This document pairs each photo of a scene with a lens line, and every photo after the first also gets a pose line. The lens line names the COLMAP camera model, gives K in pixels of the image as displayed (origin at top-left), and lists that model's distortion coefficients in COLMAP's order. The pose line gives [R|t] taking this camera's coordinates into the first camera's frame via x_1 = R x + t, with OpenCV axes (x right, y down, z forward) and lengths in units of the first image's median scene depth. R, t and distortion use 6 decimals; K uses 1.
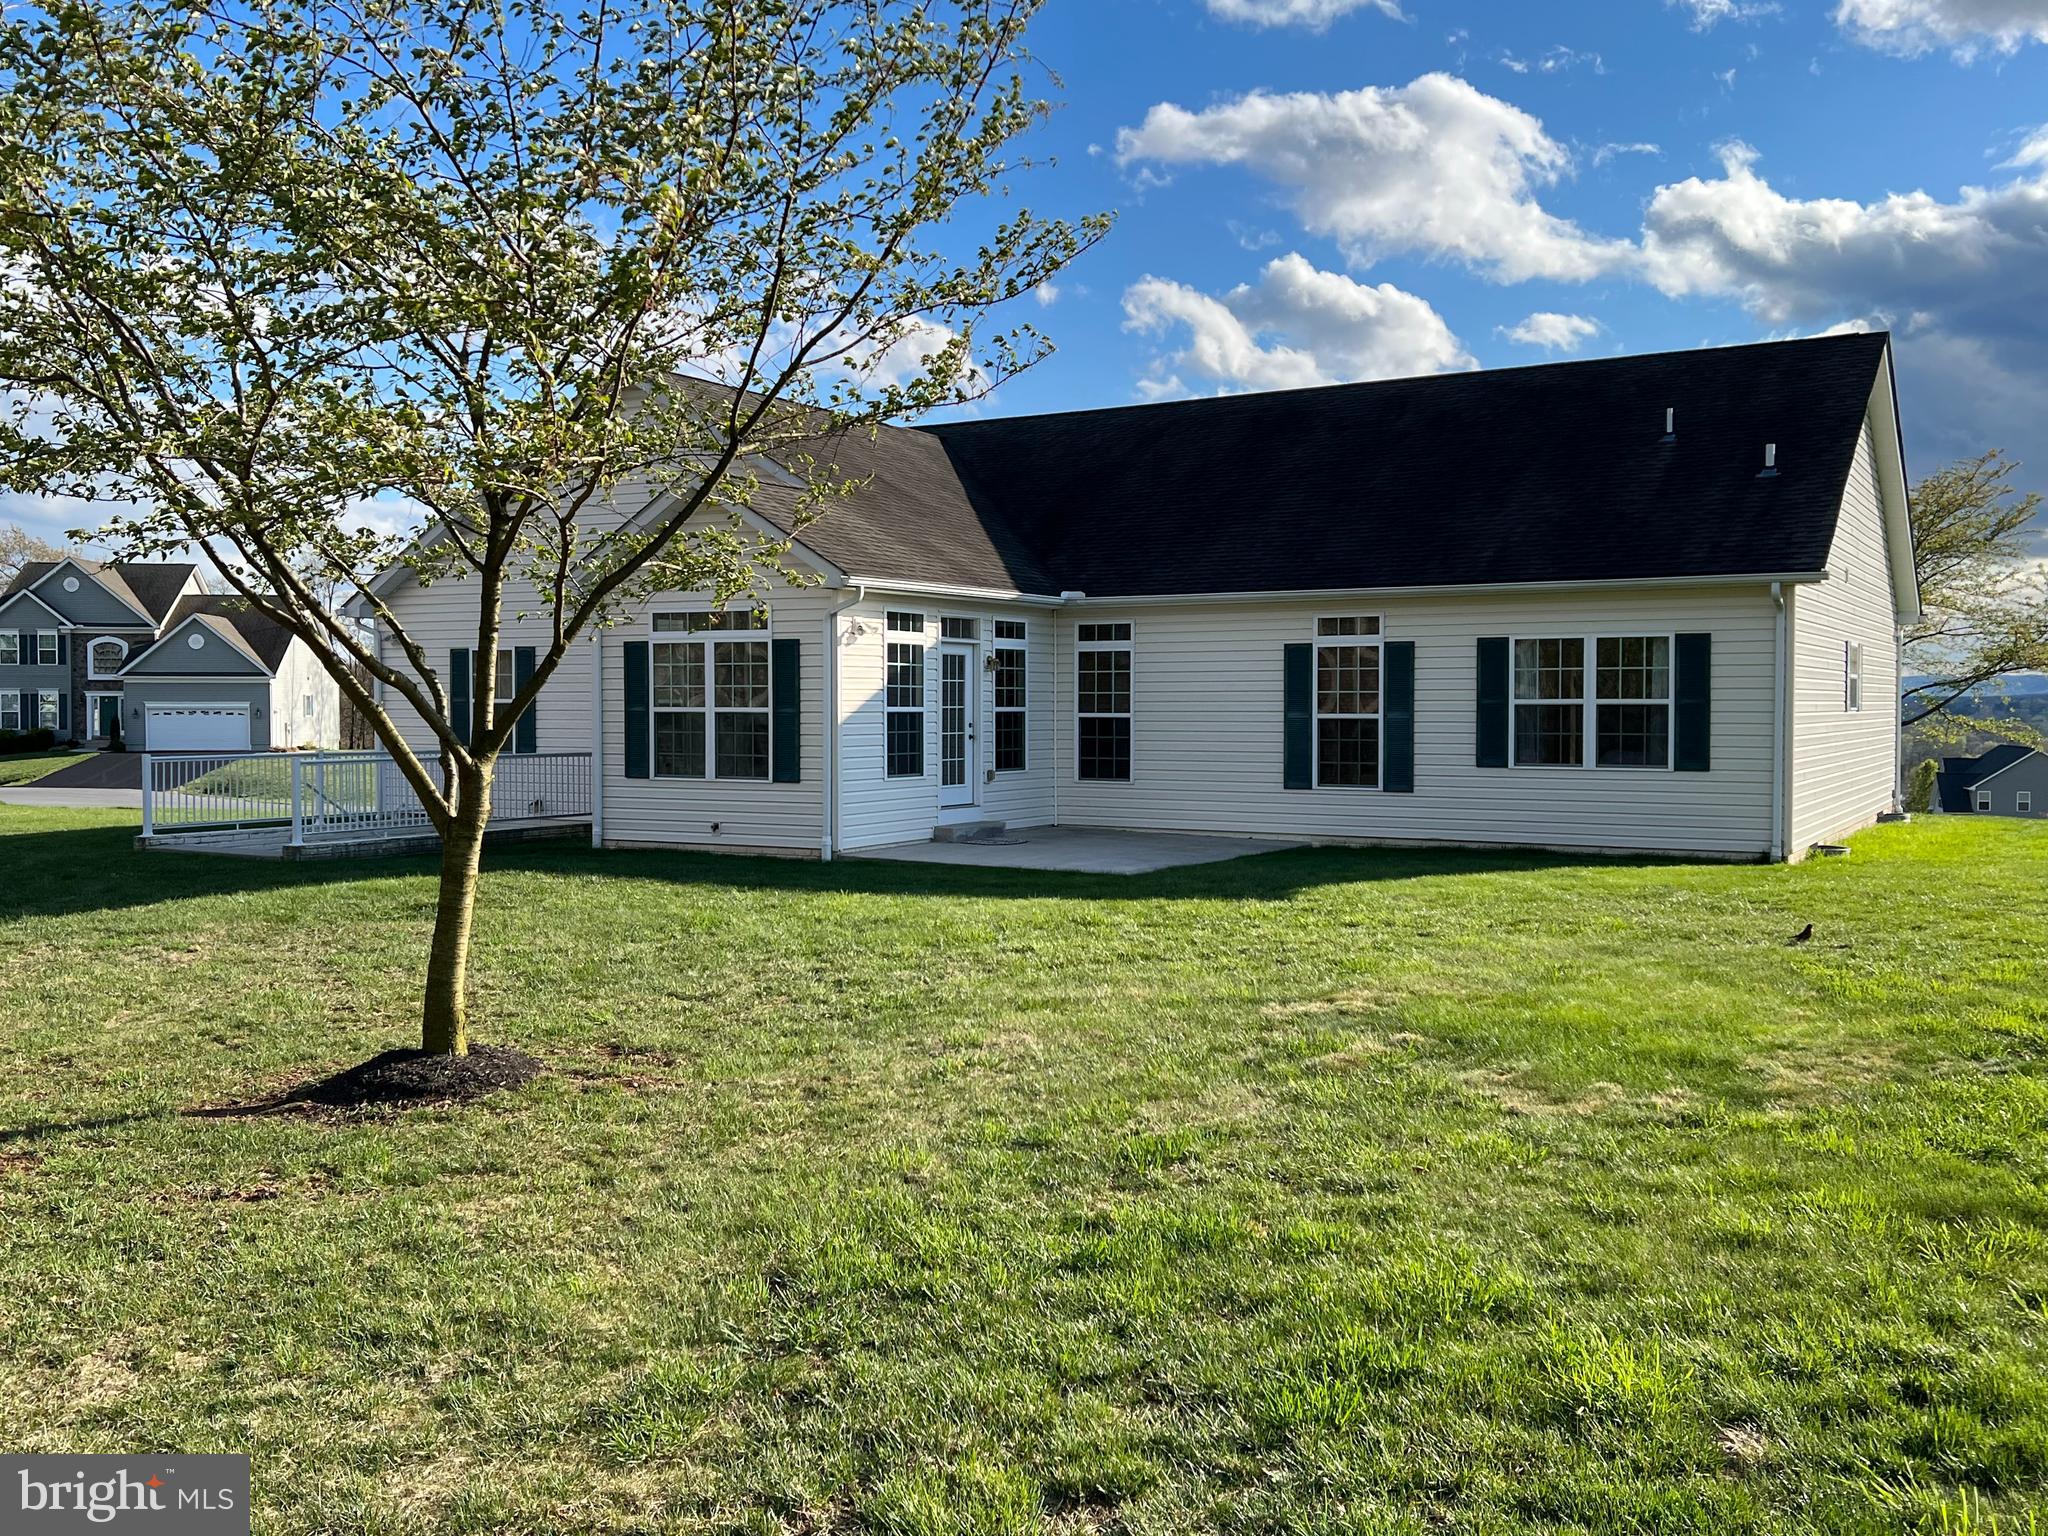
lens RADIAL K [[1816.2, 0, 1024.0], [0, 1816.2, 768.0], [0, 0, 1]] dist [0.251277, -0.586165]
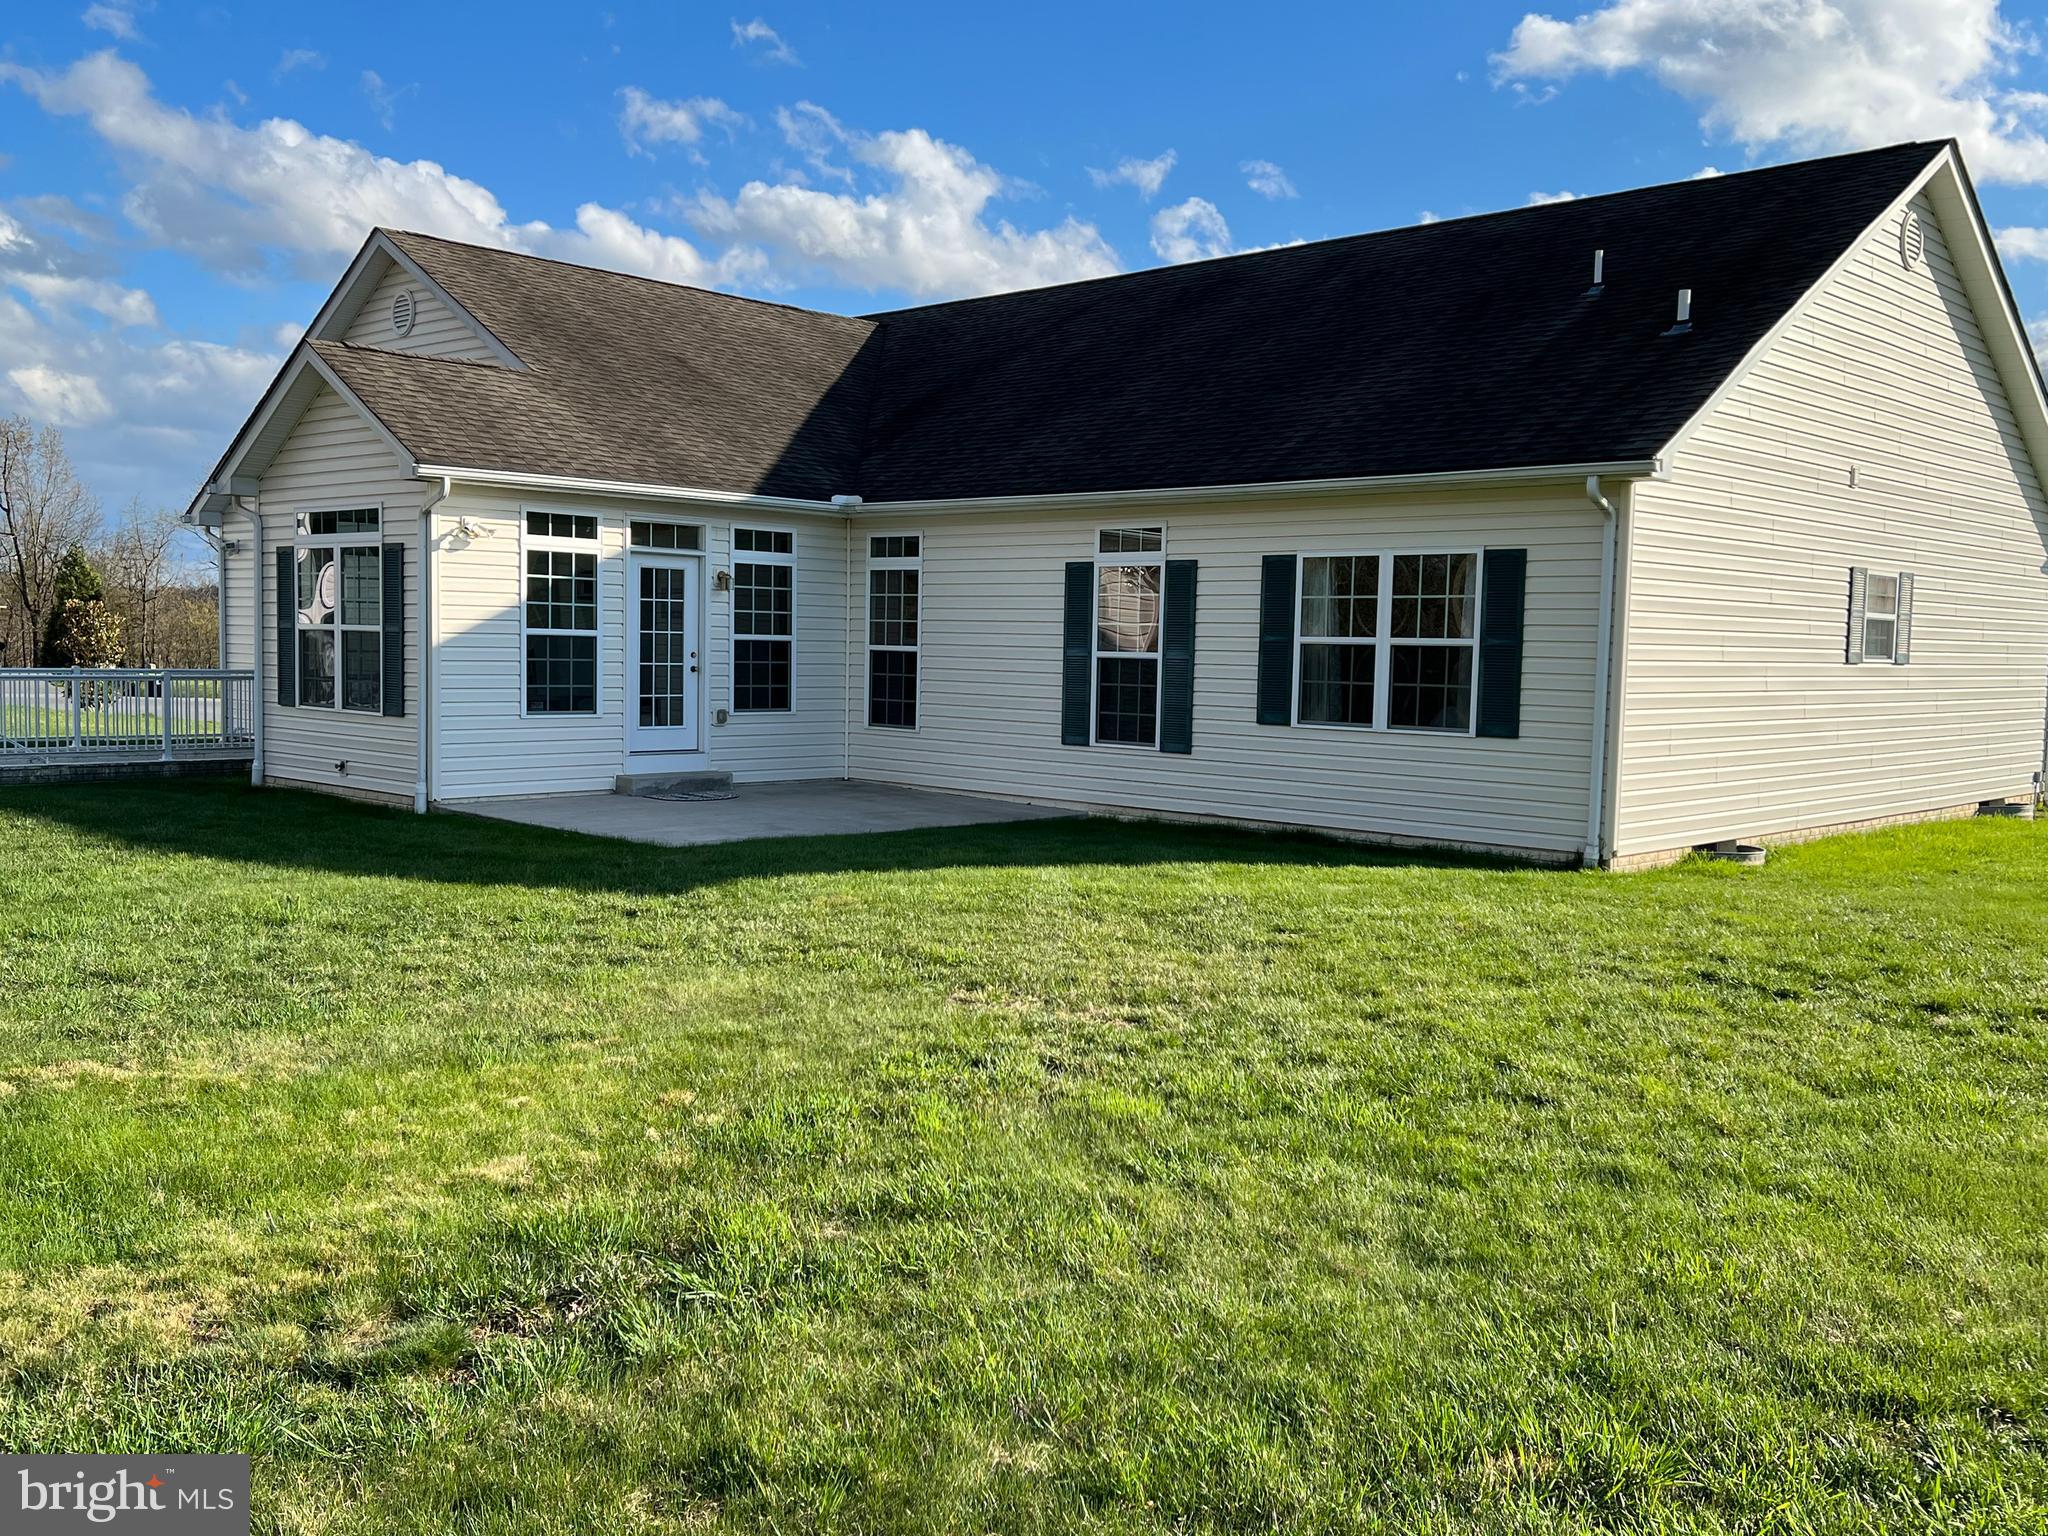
lens RADIAL K [[1816.2, 0, 1024.0], [0, 1816.2, 768.0], [0, 0, 1]] dist [0.251277, -0.586165]
pose [[0.971808, 0.036316, -0.232958, 0.325571], [-0.028681, 0.998937, 0.036078, -0.006831], [0.234021, -0.028380, 0.971817, 0.230936]]
